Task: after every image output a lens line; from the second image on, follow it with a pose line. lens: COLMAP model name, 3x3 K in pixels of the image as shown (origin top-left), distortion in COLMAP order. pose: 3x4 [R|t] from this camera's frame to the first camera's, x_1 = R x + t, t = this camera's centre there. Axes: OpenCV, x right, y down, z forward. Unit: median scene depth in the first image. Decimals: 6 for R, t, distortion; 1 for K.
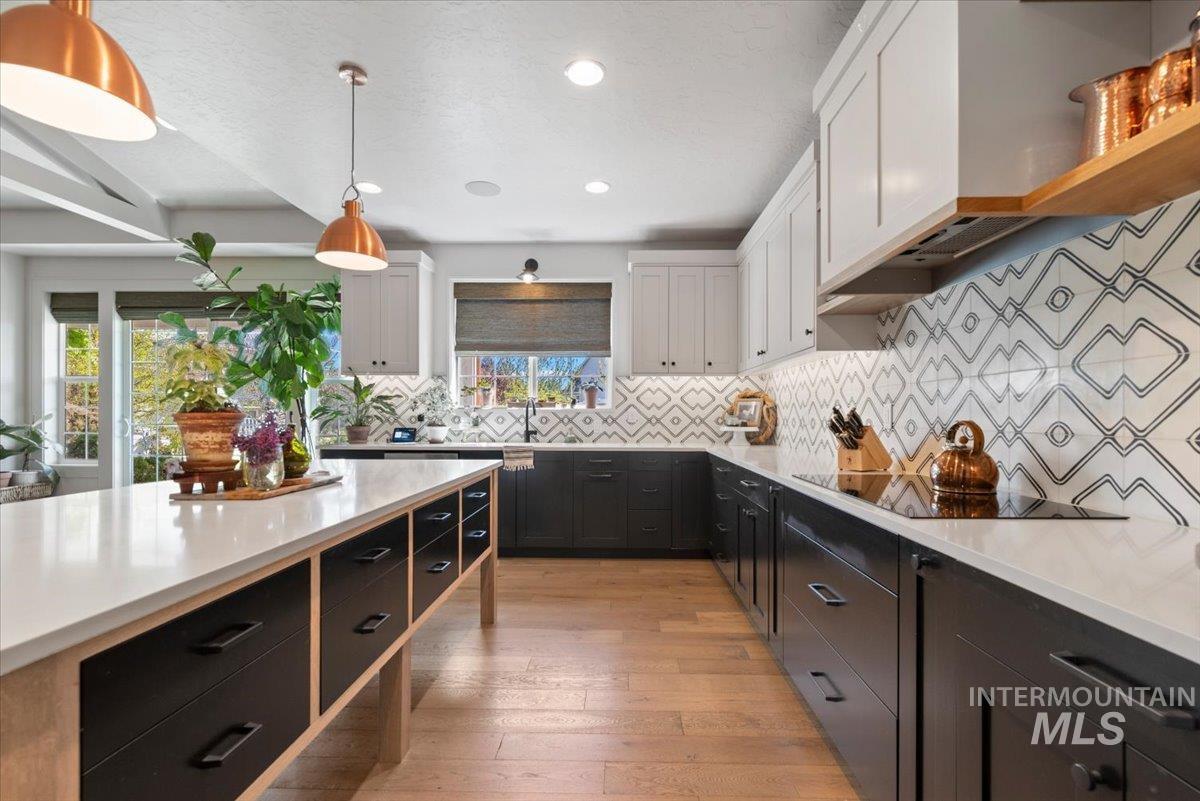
lens RADIAL K [[525.3, 0, 611.5], [0, 525.3, 416.3], [0, 0, 1]] dist [0.002802, 0.000889]
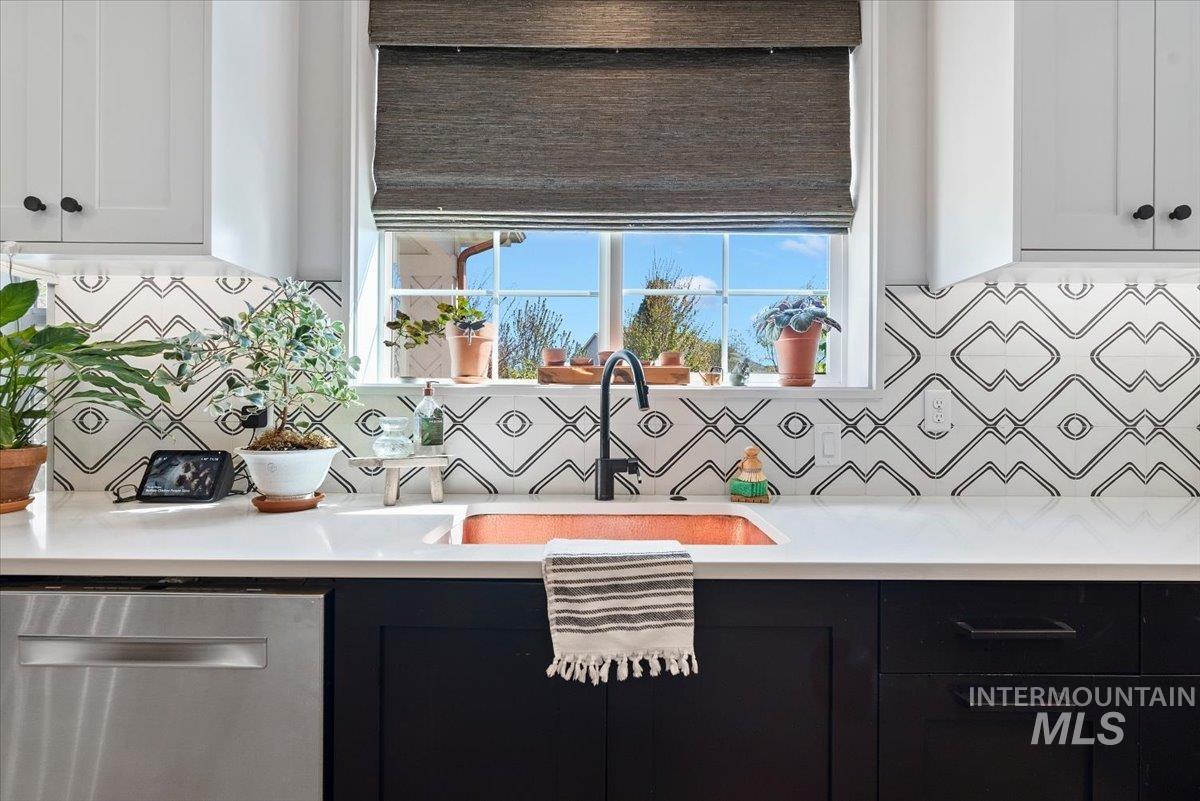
lens RADIAL K [[525.3, 0, 599.8], [0, 525.3, 399.5], [0, 0, 1]] dist [0.002802, 0.000889]
pose [[0.999998, 0.001891, 0.000276, -0.161031], [-0.001887, 0.999896, -0.014301, -0.002648], [-0.000303, 0.014300, 0.999898, 0.689001]]
